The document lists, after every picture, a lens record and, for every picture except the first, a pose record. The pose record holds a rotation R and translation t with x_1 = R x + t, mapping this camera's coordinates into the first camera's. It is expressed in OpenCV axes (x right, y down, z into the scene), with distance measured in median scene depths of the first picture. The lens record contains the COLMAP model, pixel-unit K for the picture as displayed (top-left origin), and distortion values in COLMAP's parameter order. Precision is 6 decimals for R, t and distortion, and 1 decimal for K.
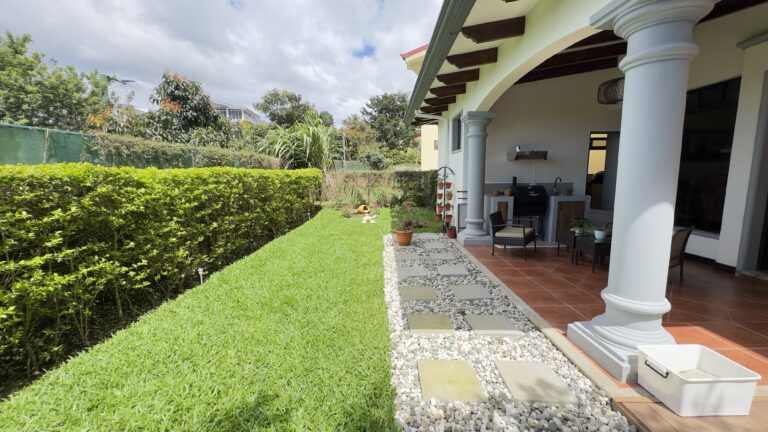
lens RADIAL K [[303.6, 0, 385.3], [0, 303.6, 217.9], [0, 0, 1]] dist [-0.002217, -0.000295]
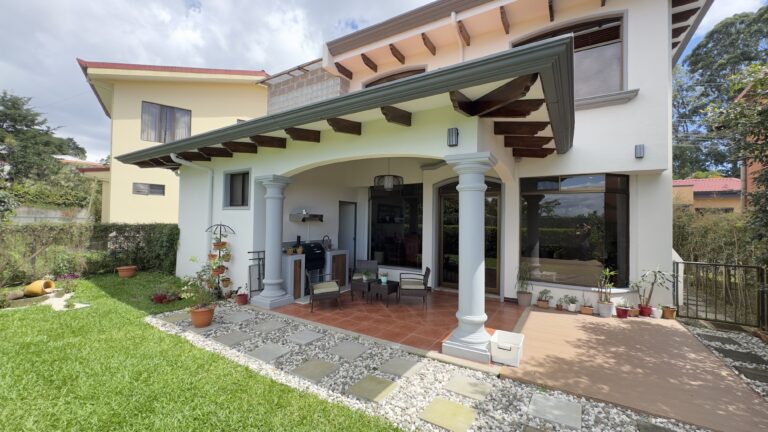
lens RADIAL K [[303.6, 0, 385.8], [0, 303.6, 214.8], [0, 0, 1]] dist [-0.002217, -0.000295]
pose [[0.532220, 0.039008, 0.845707, -0.487594], [0.097956, 0.989391, -0.107281, -0.087322], [-0.840920, 0.139939, 0.522753, 0.206101]]
